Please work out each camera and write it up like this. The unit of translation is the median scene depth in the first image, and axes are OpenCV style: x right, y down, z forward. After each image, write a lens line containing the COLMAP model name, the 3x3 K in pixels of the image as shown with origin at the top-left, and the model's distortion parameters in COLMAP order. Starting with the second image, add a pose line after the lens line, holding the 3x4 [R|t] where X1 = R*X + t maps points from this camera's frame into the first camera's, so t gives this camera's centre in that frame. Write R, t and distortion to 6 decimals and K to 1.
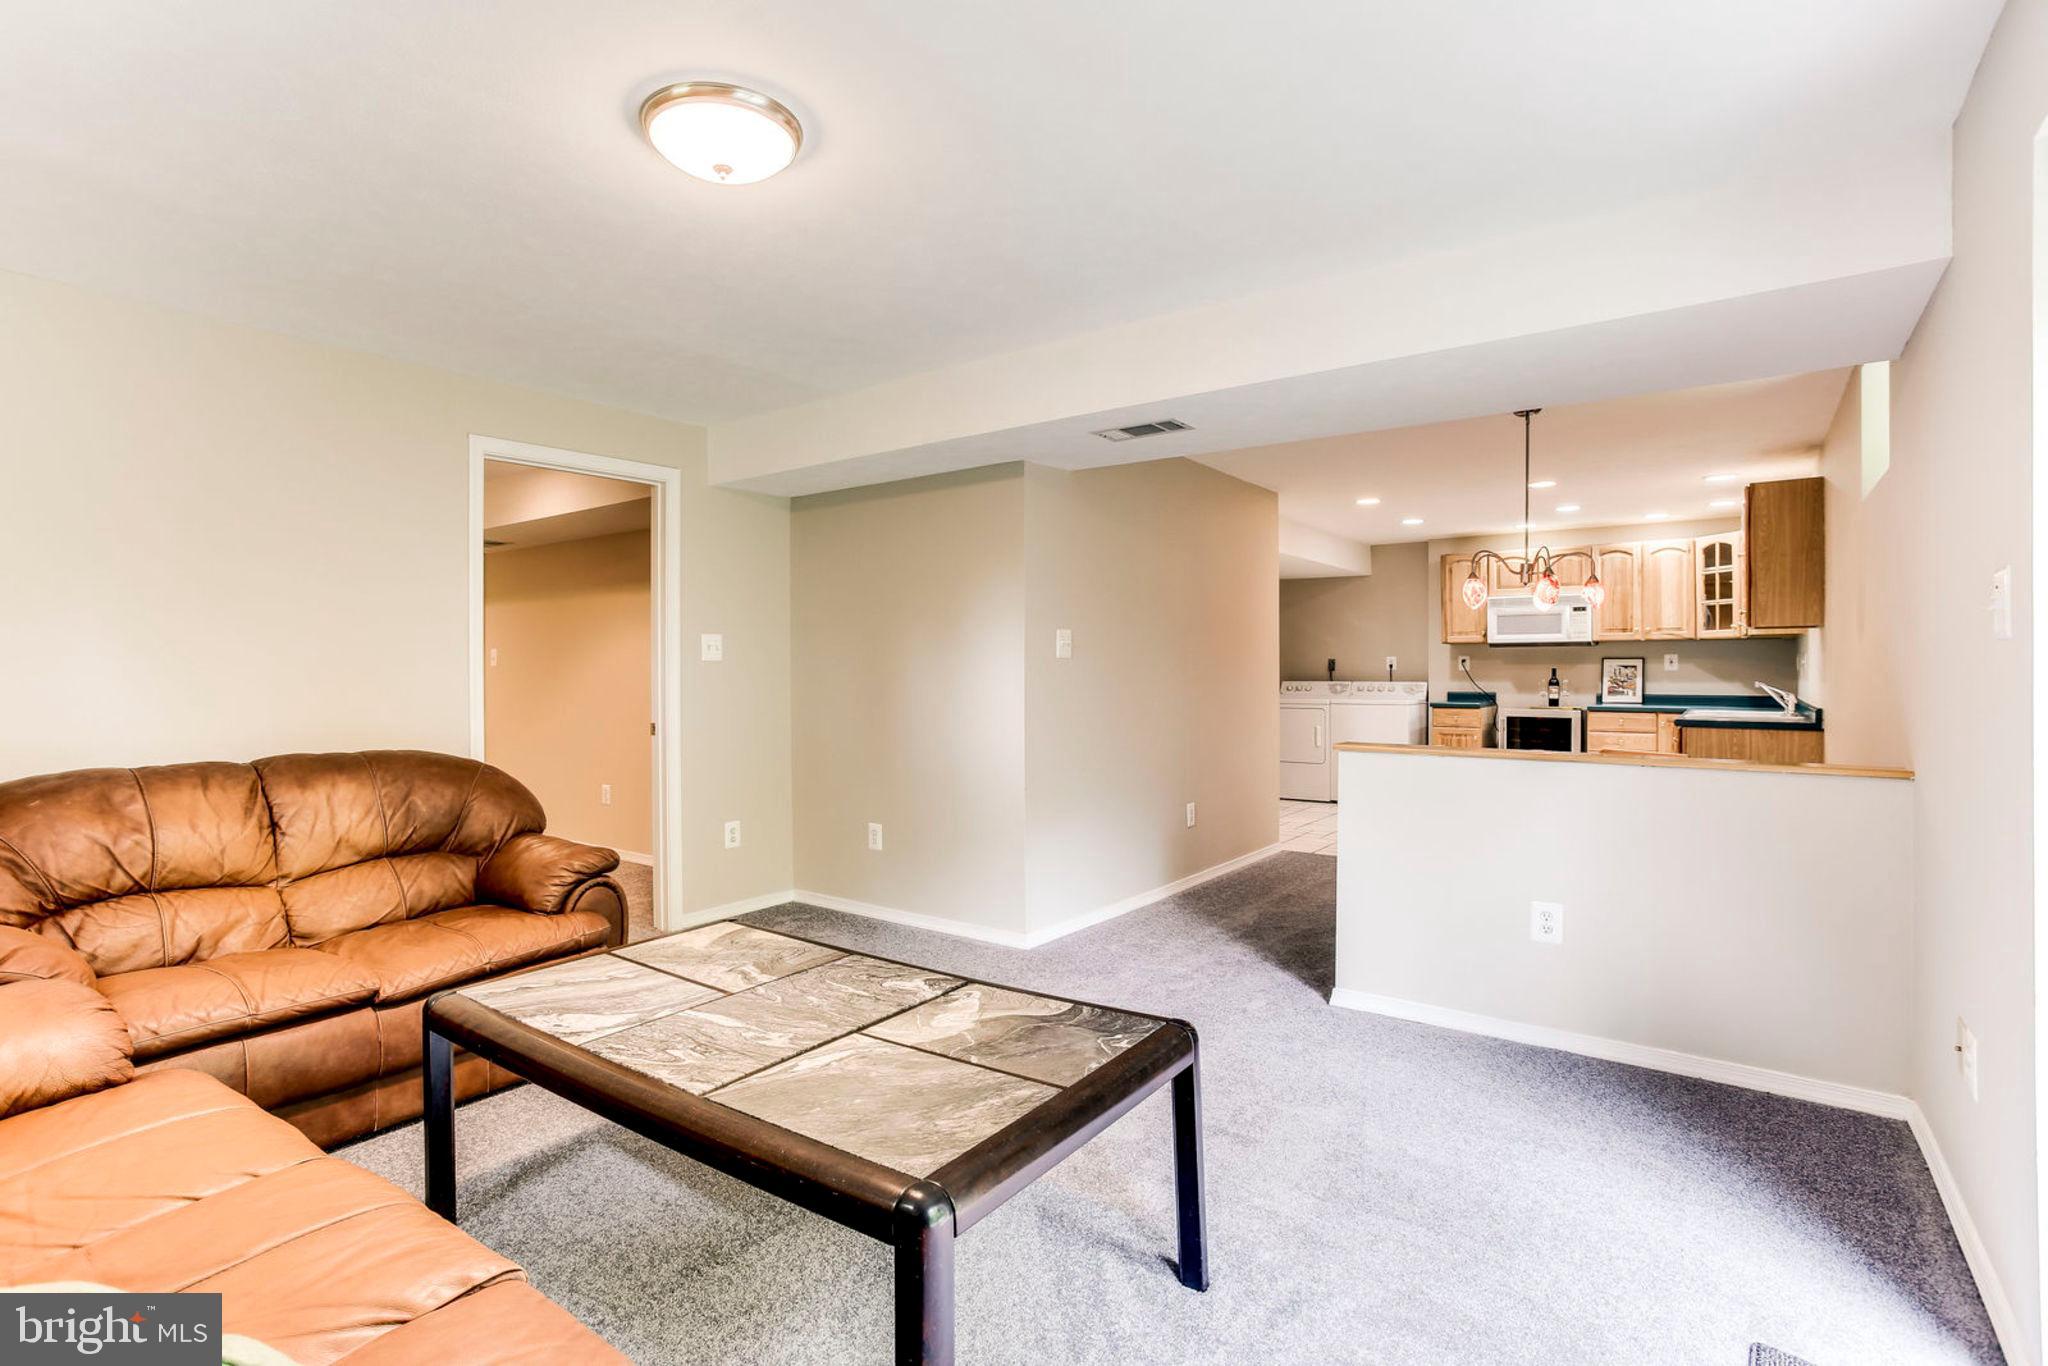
lens RADIAL K [[993.6, 0, 1024.0], [0, 993.6, 683.0], [0, 0, 1]] dist [0.000819, 0.000046]
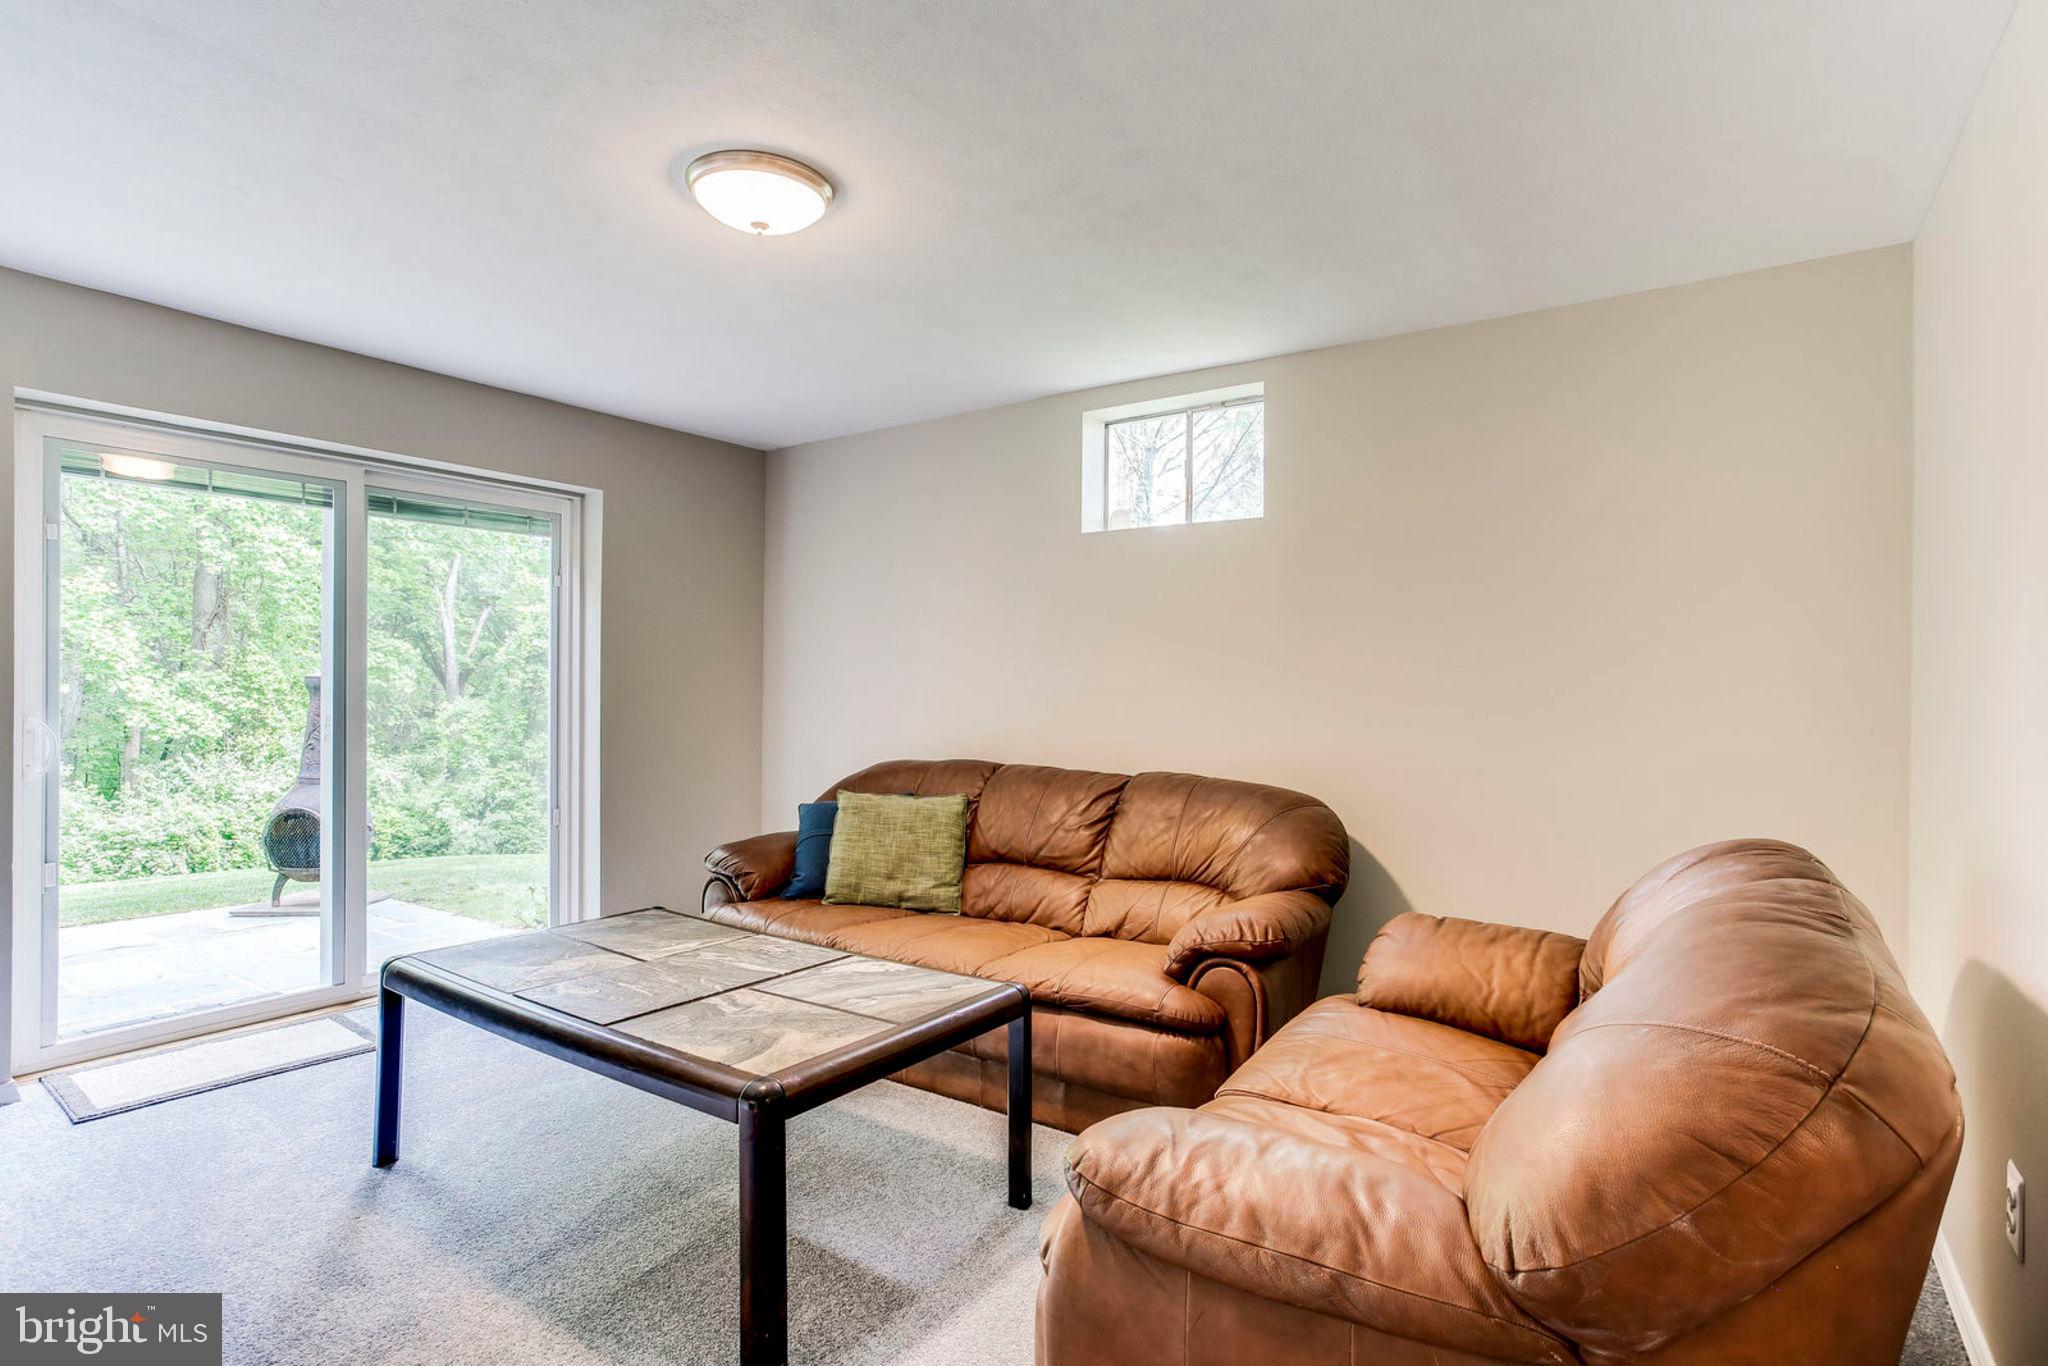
lens RADIAL K [[993.6, 0, 1024.0], [0, 993.6, 683.0], [0, 0, 1]] dist [0.000819, 0.000046]
pose [[-0.999875, 0.000496, -0.015790, -0.560460], [0.000421, 0.999989, 0.004751, -0.019040], [0.015792, 0.004743, -0.999864, 2.013793]]
